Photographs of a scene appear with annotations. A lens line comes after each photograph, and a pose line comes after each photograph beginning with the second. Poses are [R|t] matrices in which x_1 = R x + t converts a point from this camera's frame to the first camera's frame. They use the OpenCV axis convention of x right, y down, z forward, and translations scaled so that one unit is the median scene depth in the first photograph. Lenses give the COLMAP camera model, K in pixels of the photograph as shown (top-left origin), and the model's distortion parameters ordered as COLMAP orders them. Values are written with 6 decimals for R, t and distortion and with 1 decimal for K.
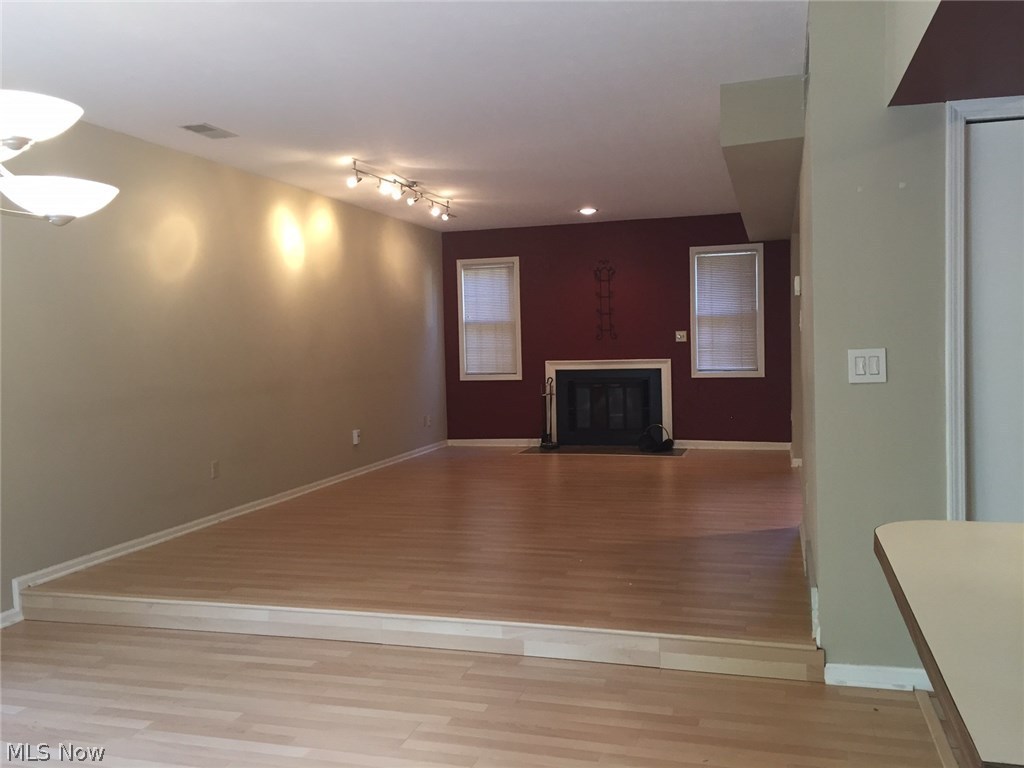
lens RADIAL K [[883.0, 0, 514.6], [0, 883.0, 385.1], [0, 0, 1]] dist [0.074921, -0.090427]
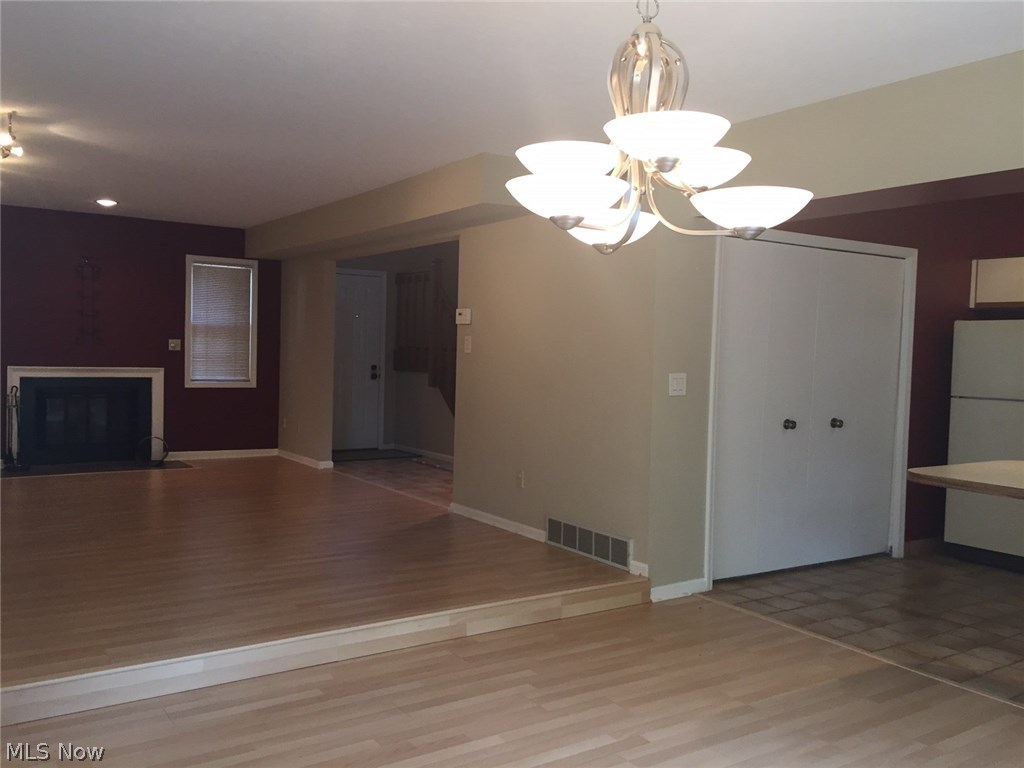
lens RADIAL K [[883.0, 0, 520.1], [0, 883.0, 378.4], [0, 0, 1]] dist [0.074921, -0.090427]
pose [[0.626457, 0.015358, 0.779305, -0.608180], [-0.001864, 0.999833, -0.018206, -0.002491], [-0.779454, 0.009953, 0.626380, 0.171903]]
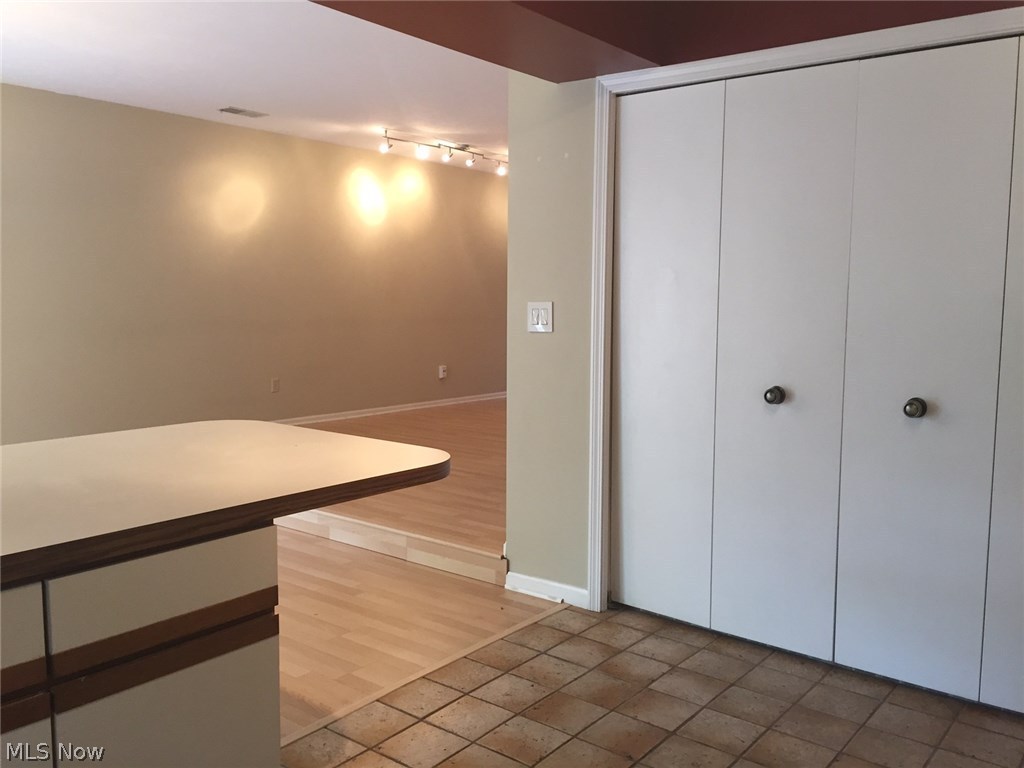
lens RADIAL K [[883.0, 0, 515.1], [0, 883.0, 386.8], [0, 0, 1]] dist [0.074921, -0.090427]
pose [[0.929123, 0.073376, -0.362416, 0.502959], [-0.052976, 0.996417, 0.065922, -0.003288], [0.365955, -0.042050, 0.929682, -0.039797]]
